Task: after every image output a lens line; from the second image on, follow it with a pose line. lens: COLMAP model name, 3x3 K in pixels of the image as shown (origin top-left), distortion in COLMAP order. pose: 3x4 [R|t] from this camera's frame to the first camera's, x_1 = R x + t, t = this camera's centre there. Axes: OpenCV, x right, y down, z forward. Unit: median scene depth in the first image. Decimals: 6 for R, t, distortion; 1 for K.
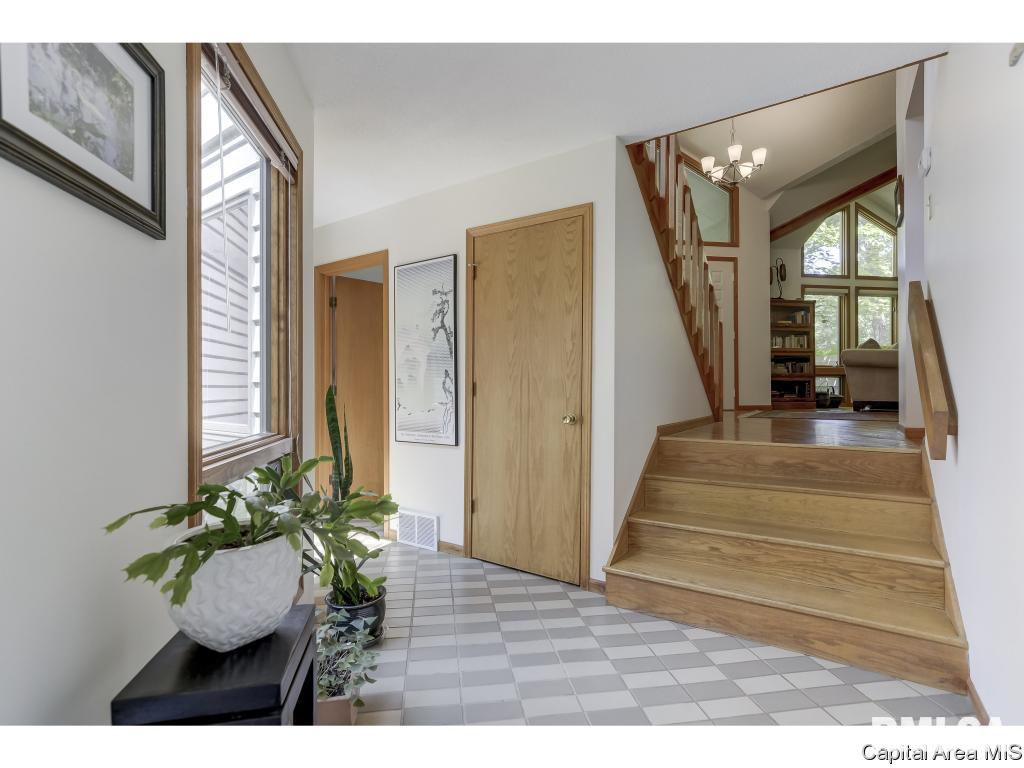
lens RADIAL K [[493.3, 0, 507.3], [0, 493.3, 386.1], [0, 0, 1]] dist [-0.010522, 0.009179]
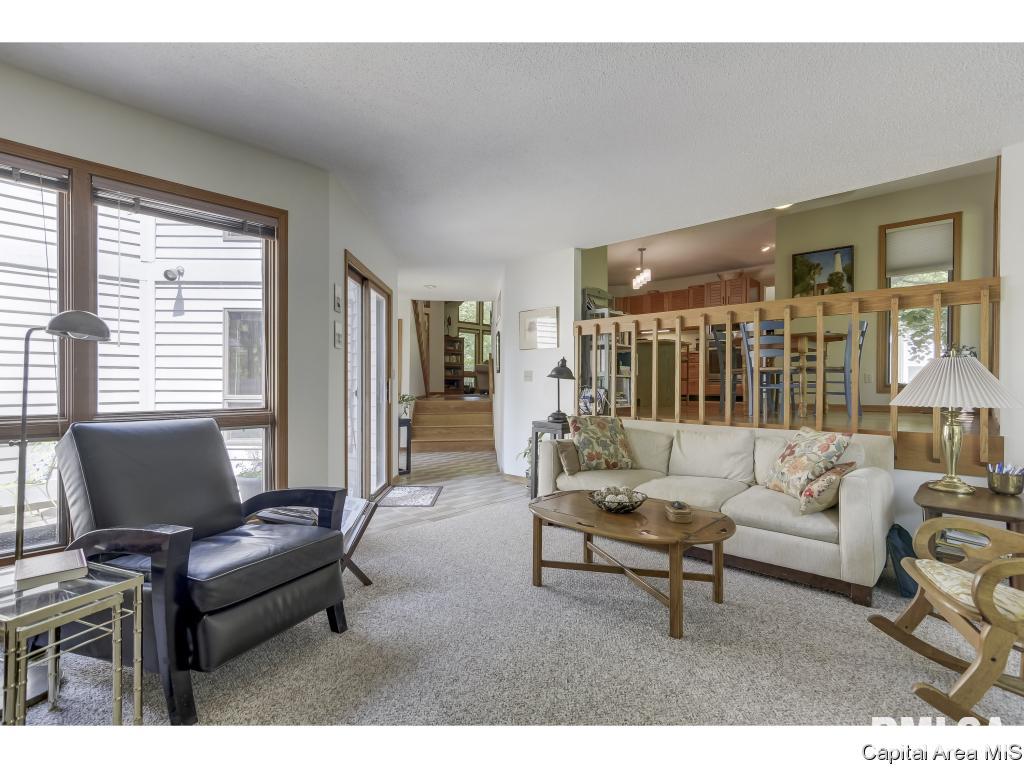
lens RADIAL K [[493.3, 0, 510.4], [0, 493.3, 385.1], [0, 0, 1]] dist [-0.010522, 0.009179]
pose [[0.789948, -0.000527, 0.613174, -0.415558], [-0.003860, 0.999976, 0.005832, 0.000239], [-0.613162, -0.006974, 0.789926, -0.638024]]
